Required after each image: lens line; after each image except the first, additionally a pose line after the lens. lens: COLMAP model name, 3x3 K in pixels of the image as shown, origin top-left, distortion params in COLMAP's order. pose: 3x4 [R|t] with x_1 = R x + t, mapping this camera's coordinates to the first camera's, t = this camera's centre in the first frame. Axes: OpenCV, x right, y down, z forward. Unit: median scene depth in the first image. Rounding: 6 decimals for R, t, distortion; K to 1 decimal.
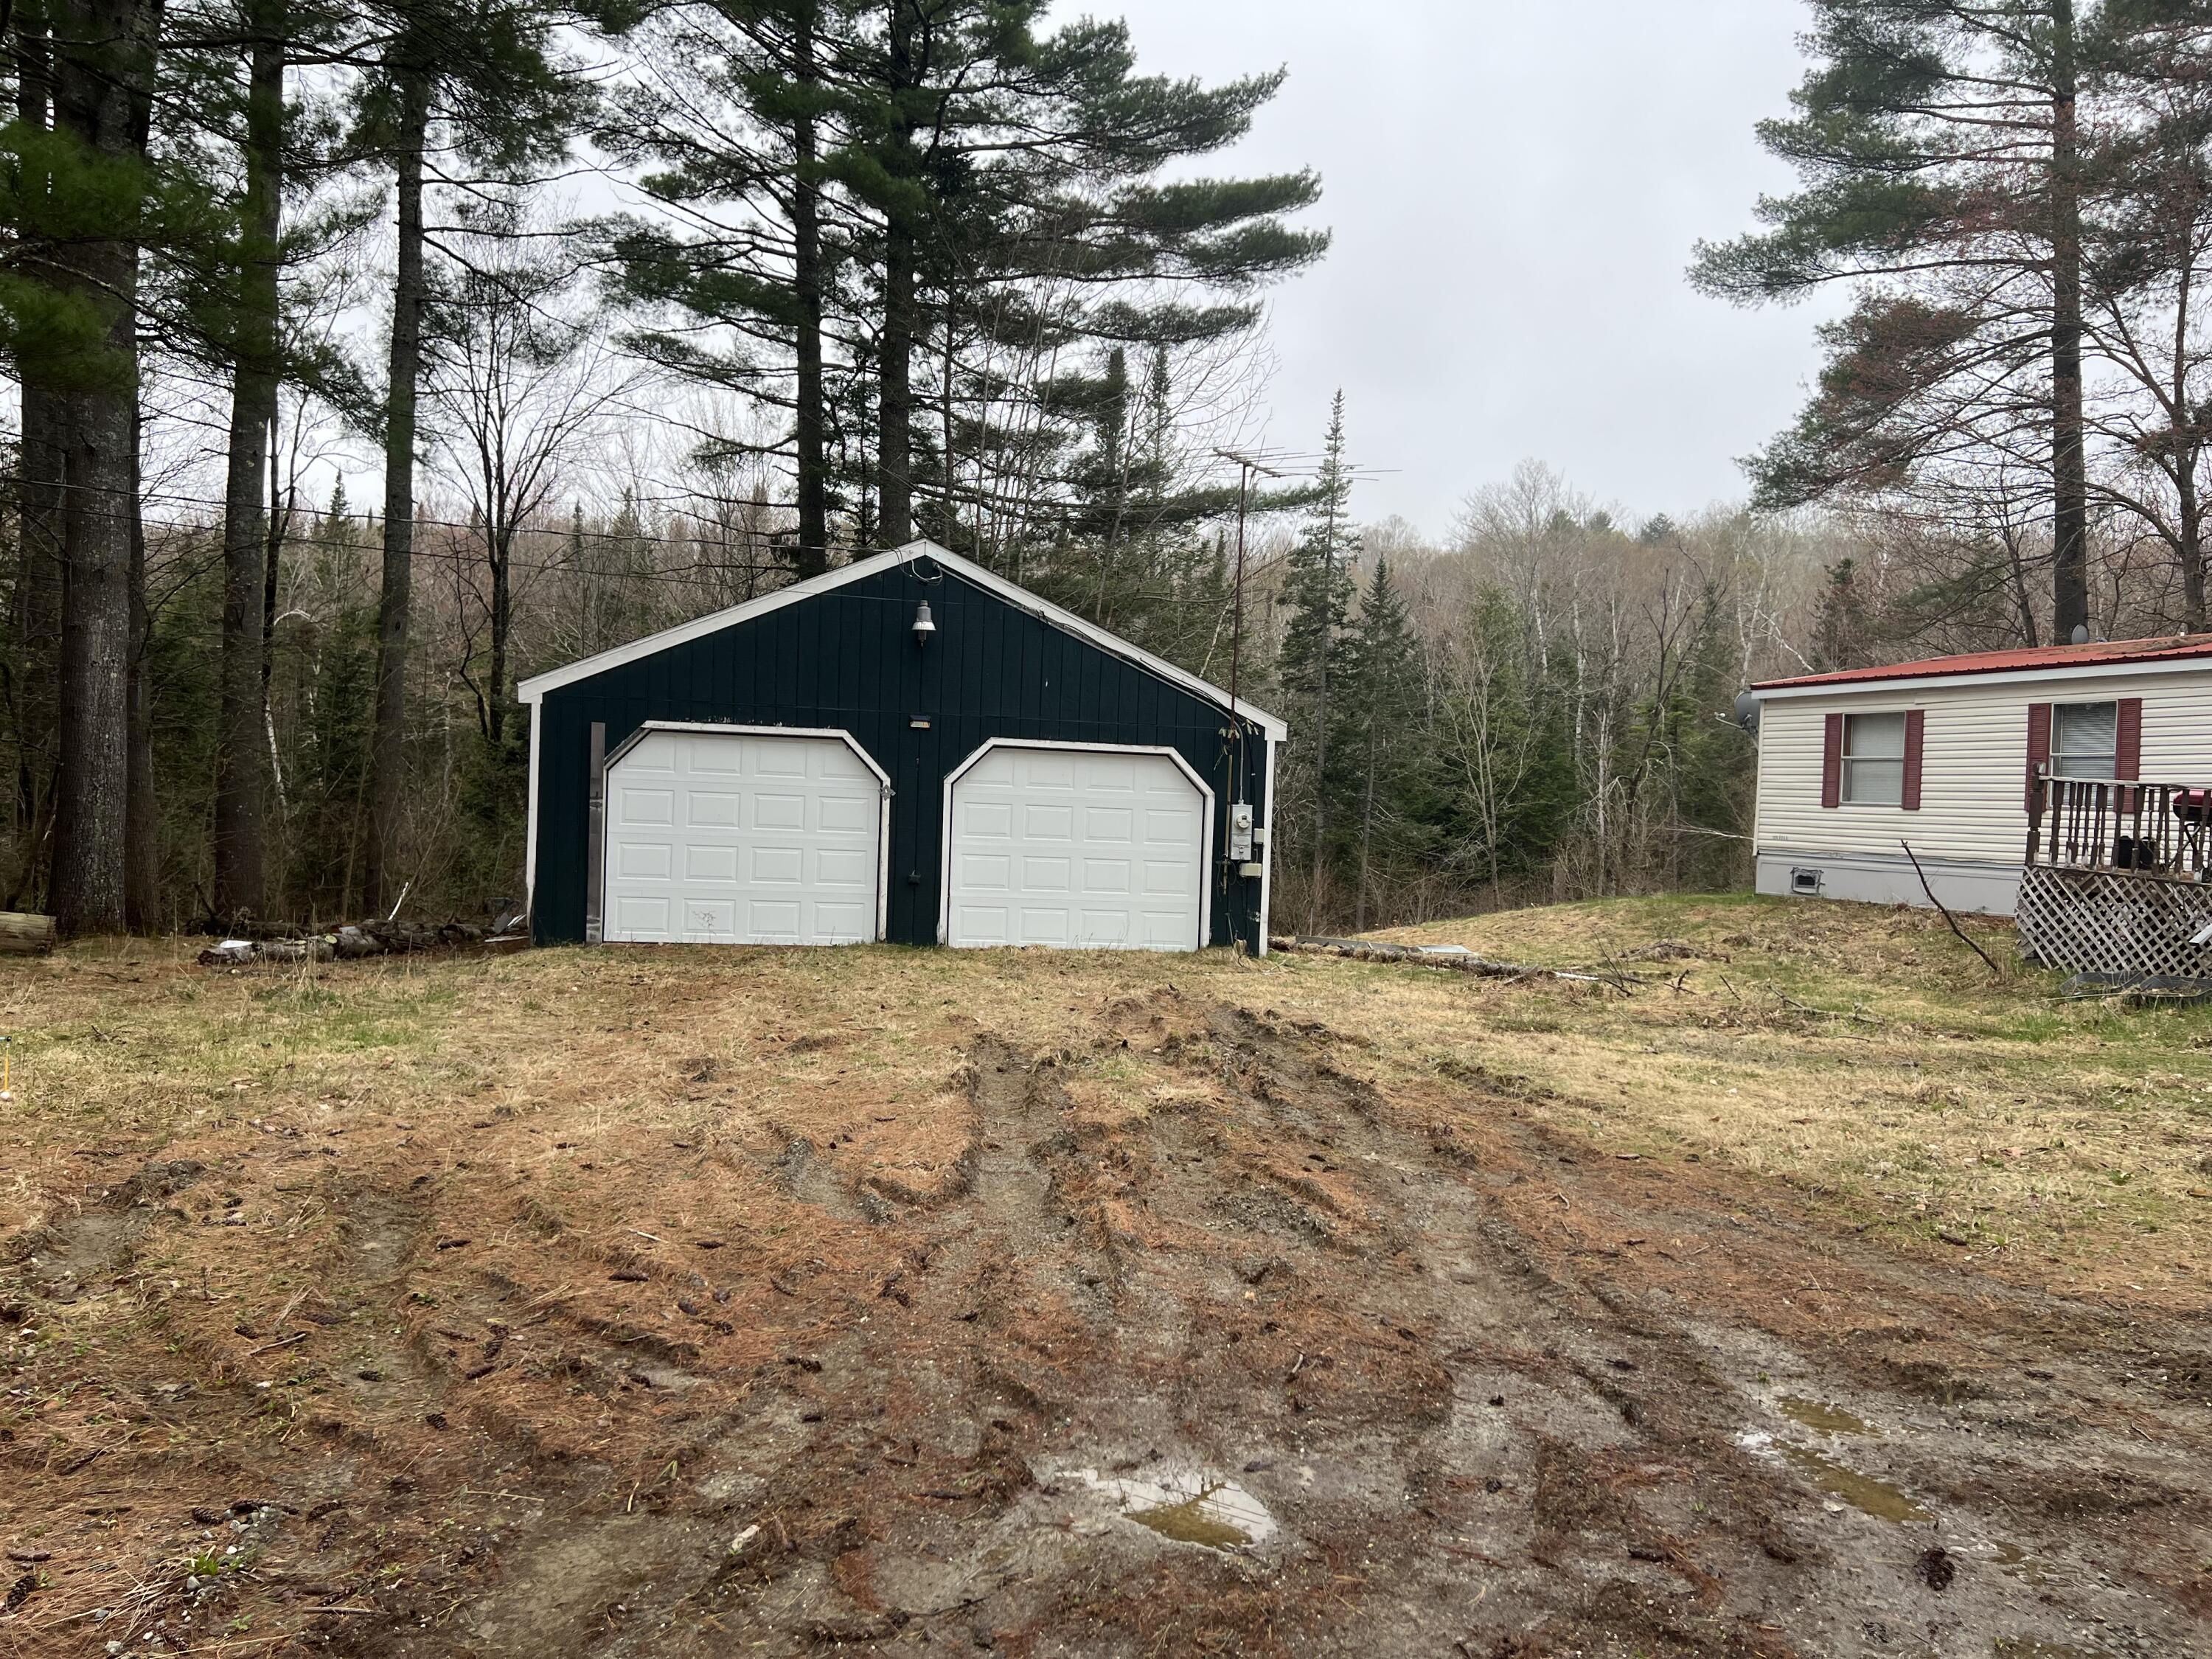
lens RADIAL K [[1647.1, 0, 1077.2], [0, 1647.1, 826.0], [0, 0, 1]] dist [-0.003788, -0.025020]
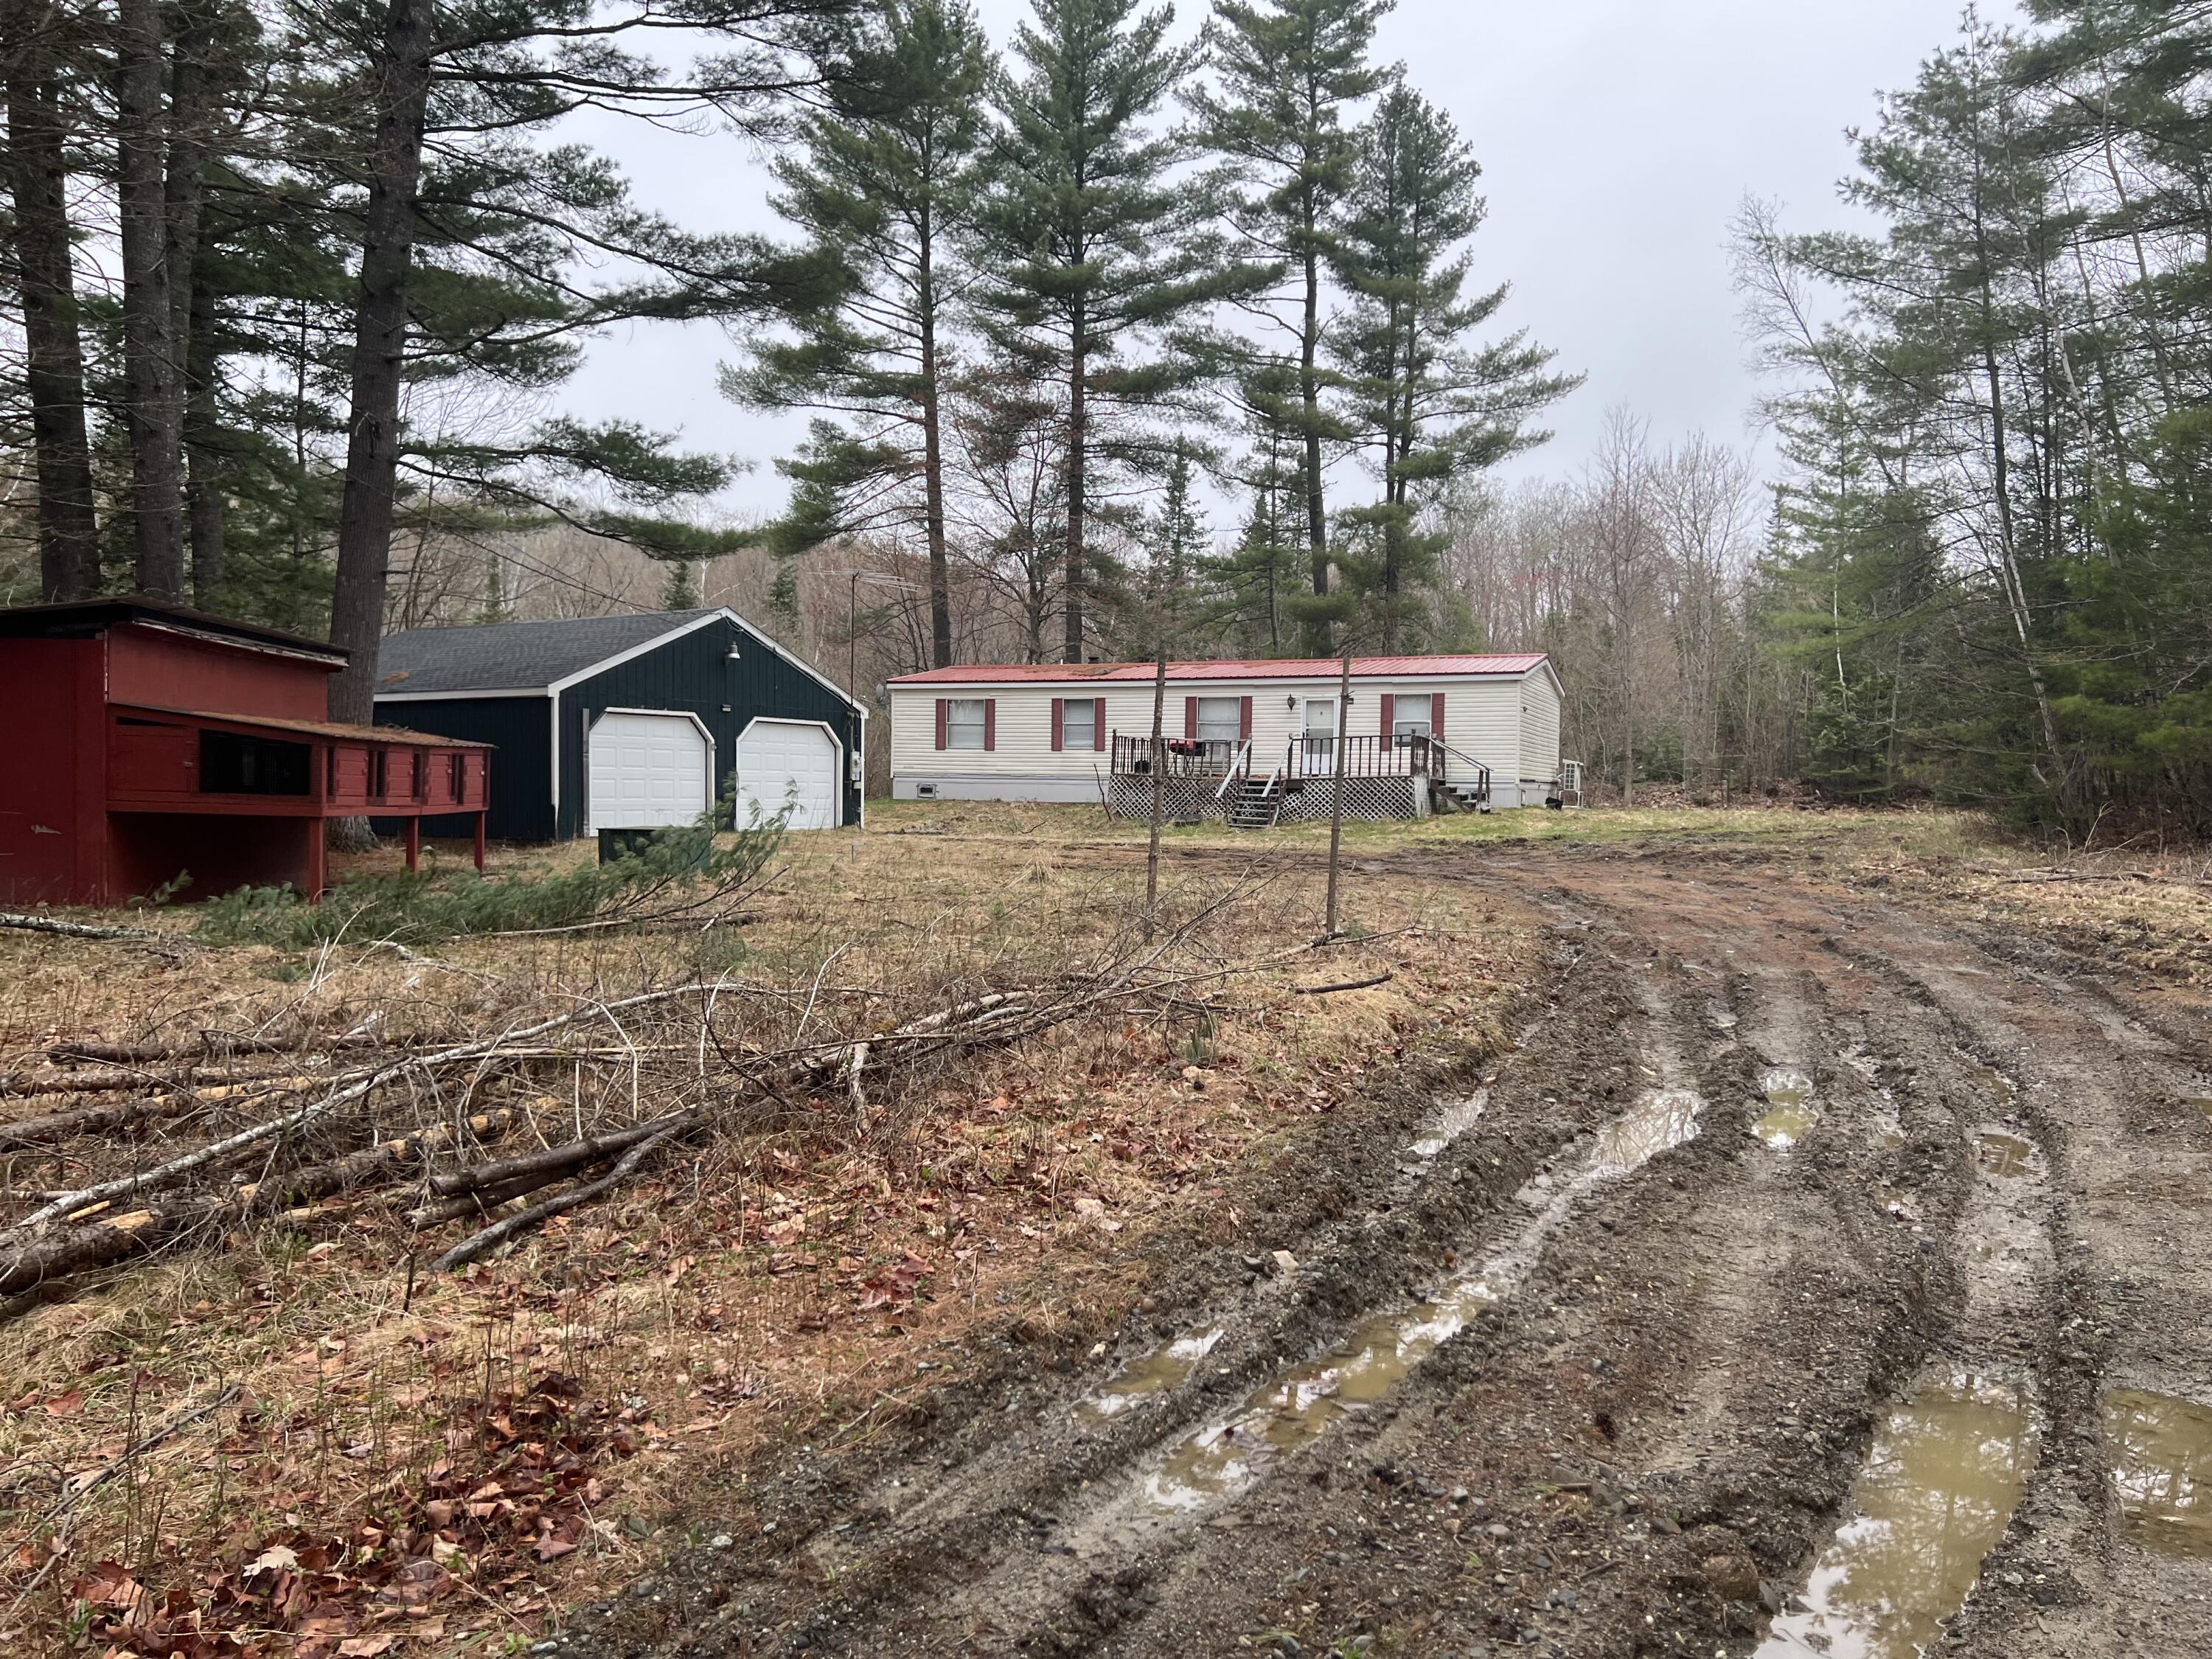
lens RADIAL K [[1643.9, 0, 1102.8], [0, 1643.9, 852.4], [0, 0, 1]] dist [0.084226, -0.197703]
pose [[0.662504, -0.059388, 0.746701, -1.180217], [0.022760, 0.997988, 0.059181, -0.002361], [-0.748713, -0.022213, 0.662522, -0.529725]]
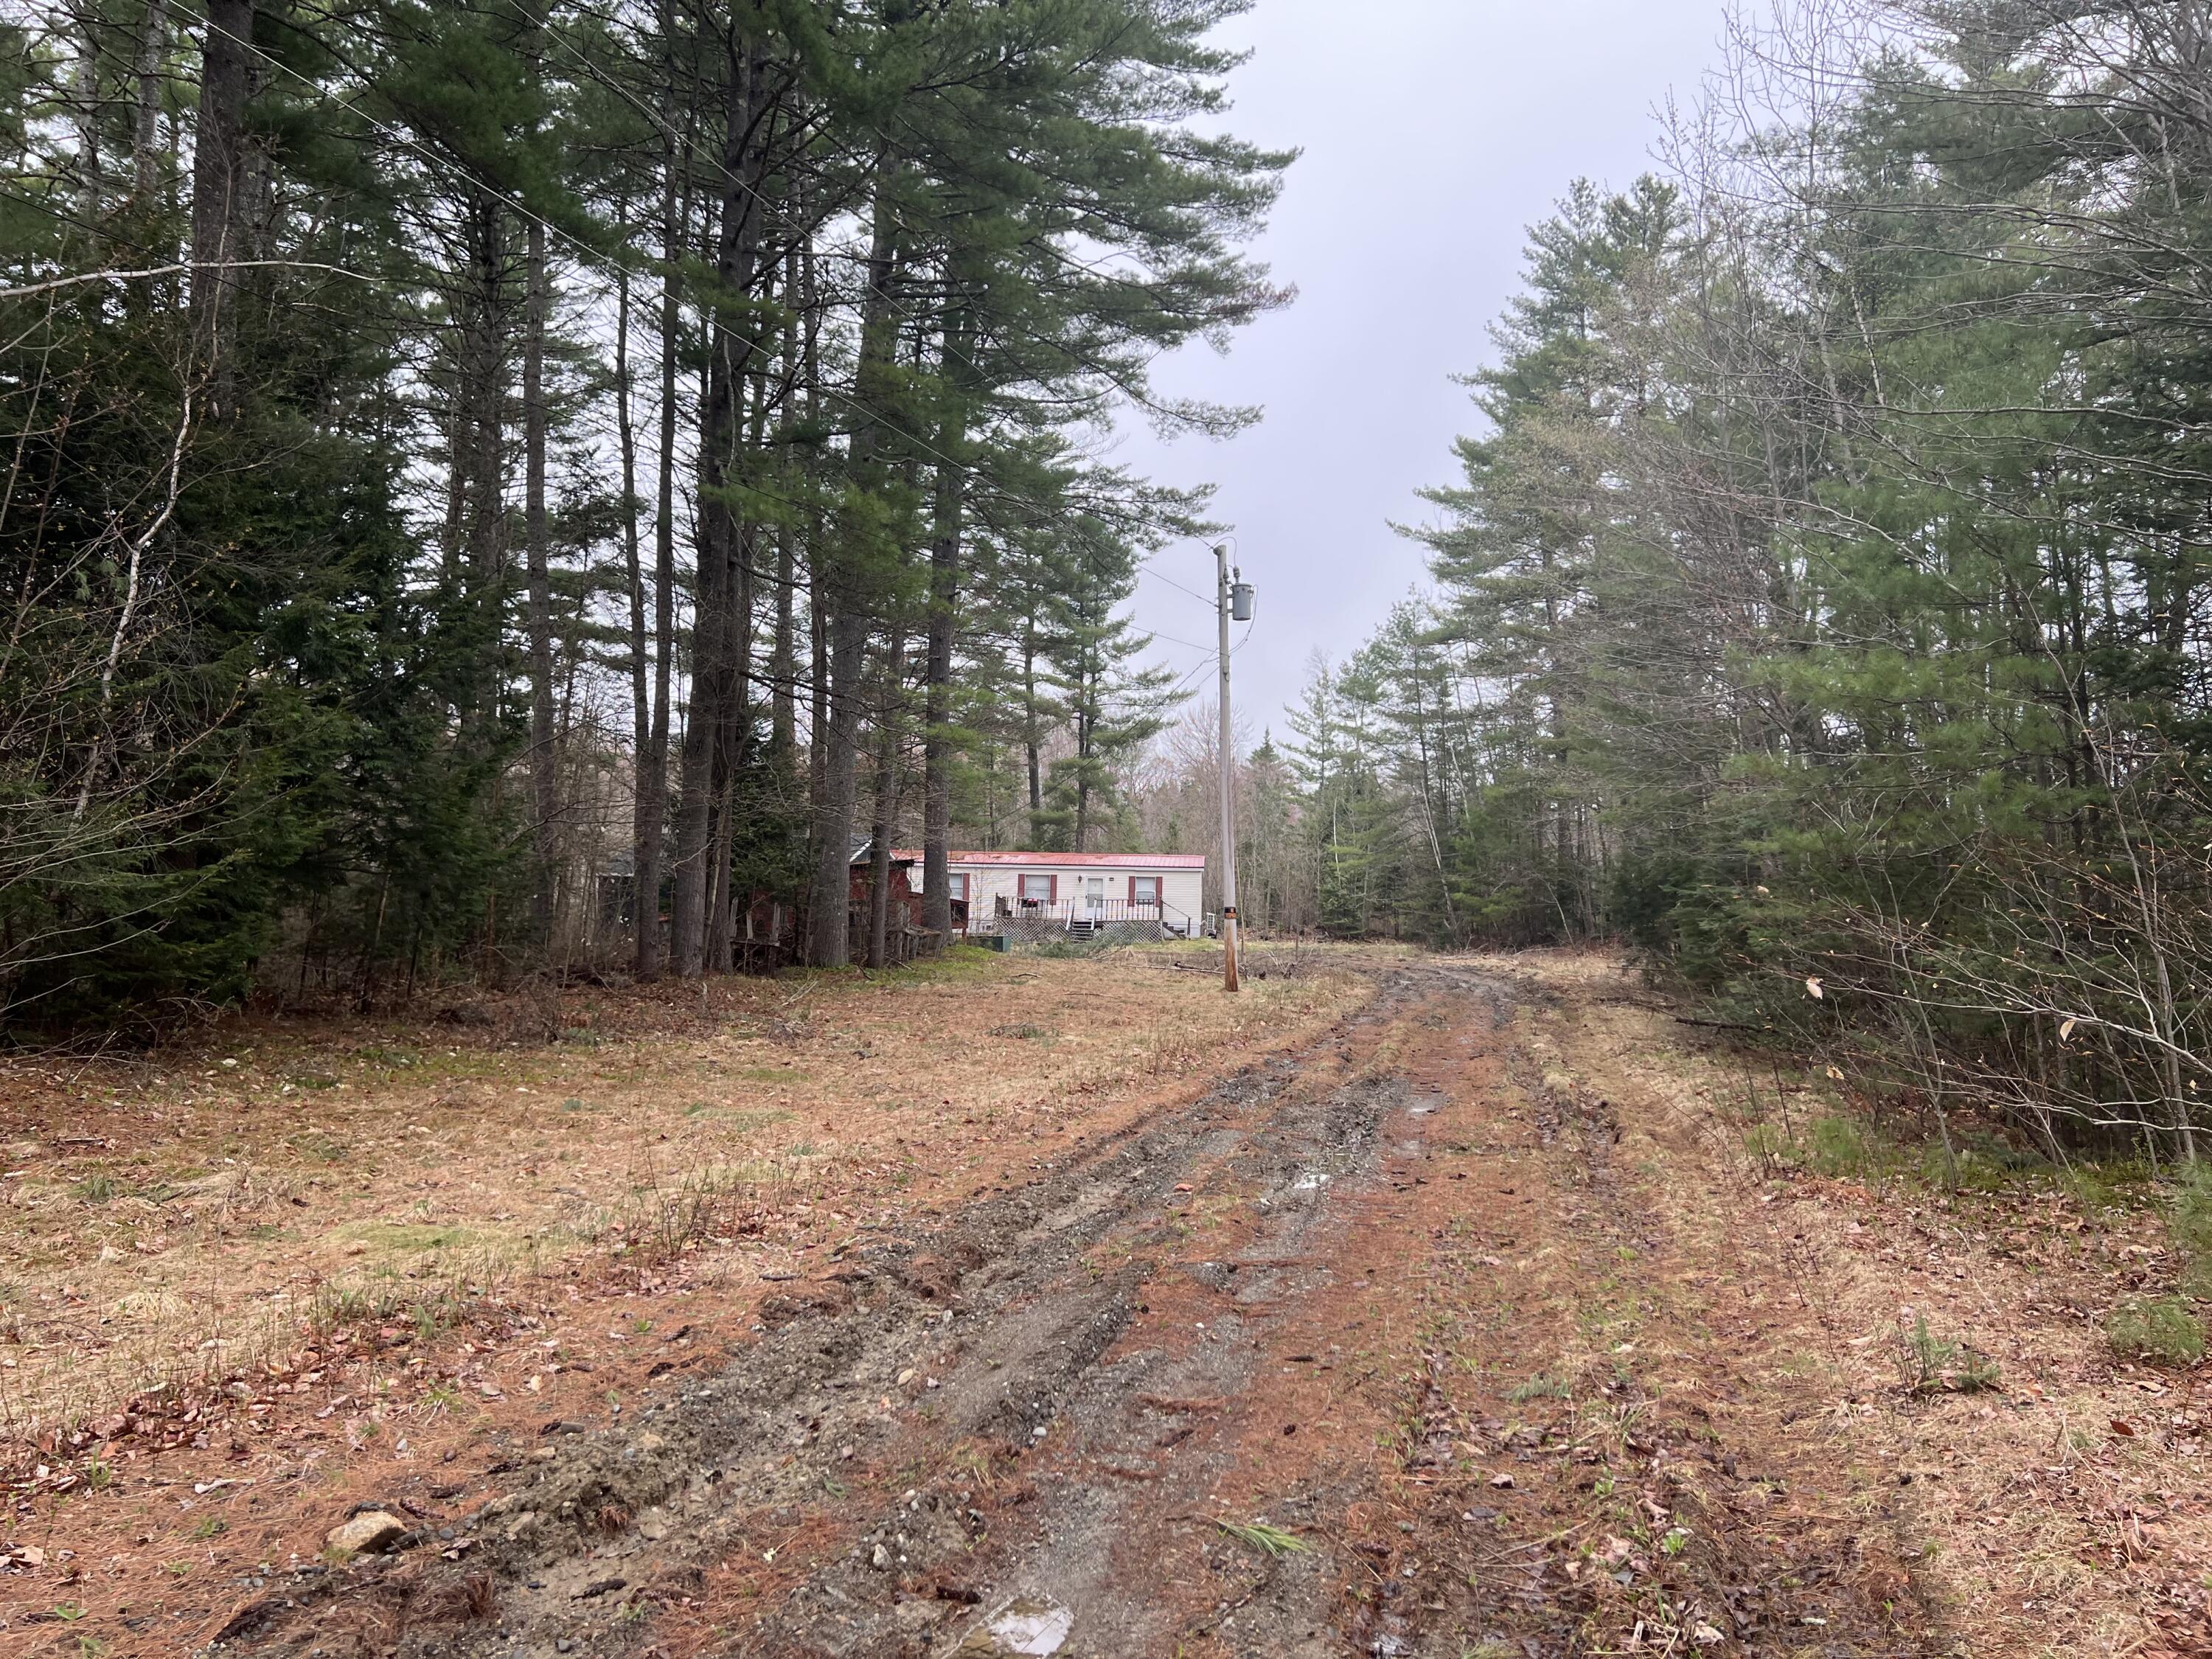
lens RADIAL K [[1643.9, 0, 1102.8], [0, 1643.9, 852.4], [0, 0, 1]] dist [0.084226, -0.197703]
pose [[0.386199, 0.020774, 0.922182, -3.261596], [0.002726, 0.999716, -0.023662, -0.041056], [-0.922412, 0.011652, 0.386033, -0.898133]]
